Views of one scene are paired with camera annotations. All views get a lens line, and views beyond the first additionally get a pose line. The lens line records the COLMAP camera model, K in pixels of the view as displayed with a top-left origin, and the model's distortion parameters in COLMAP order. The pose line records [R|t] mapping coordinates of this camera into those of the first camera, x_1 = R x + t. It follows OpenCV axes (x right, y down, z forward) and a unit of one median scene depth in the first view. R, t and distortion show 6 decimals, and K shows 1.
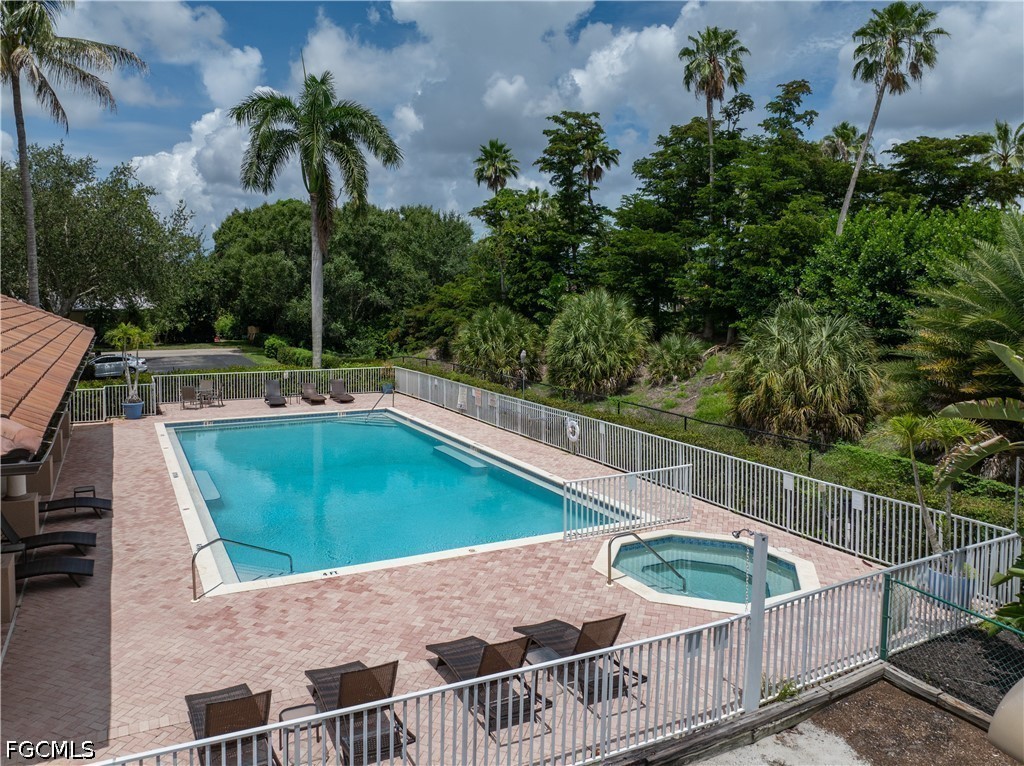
lens RADIAL K [[697.1, 0, 512.0], [0, 697.1, 383.0], [0, 0, 1]] dist [-0.057400, 0.031524]
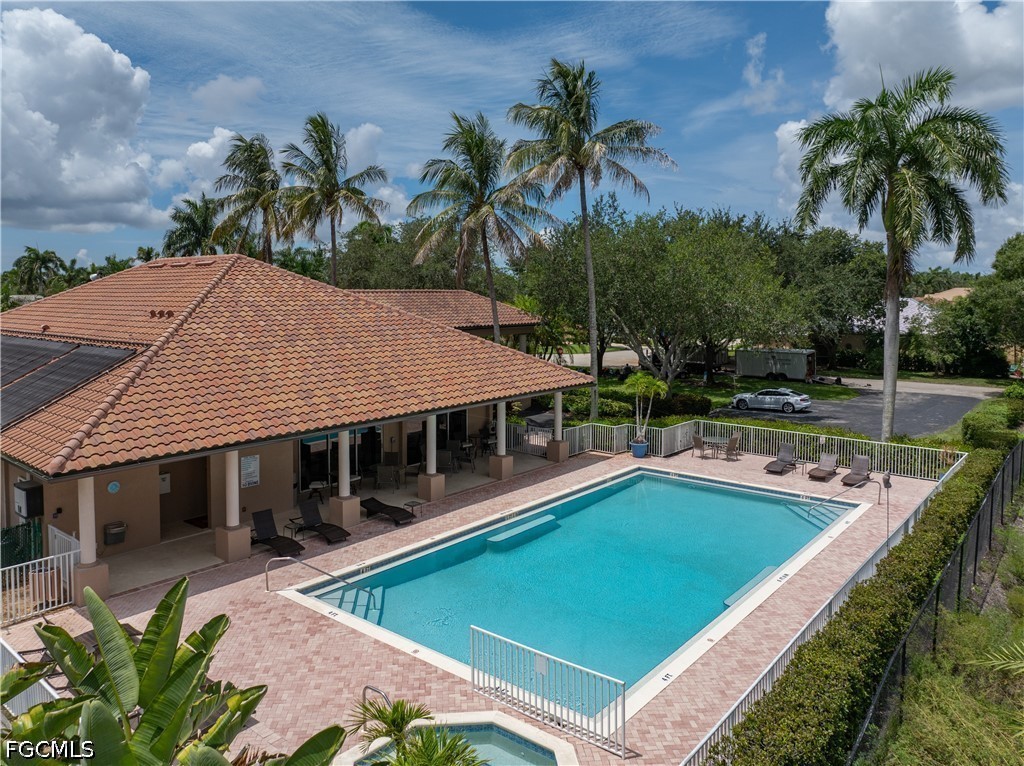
lens RADIAL K [[697.1, 0, 512.0], [0, 697.1, 383.0], [0, 0, 1]] dist [-0.057400, 0.031524]
pose [[0.318905, 0.102104, -0.942271, 0.369855], [-0.106753, 0.991723, 0.071333, -0.104138], [0.941755, 0.077842, 0.327166, 0.332773]]
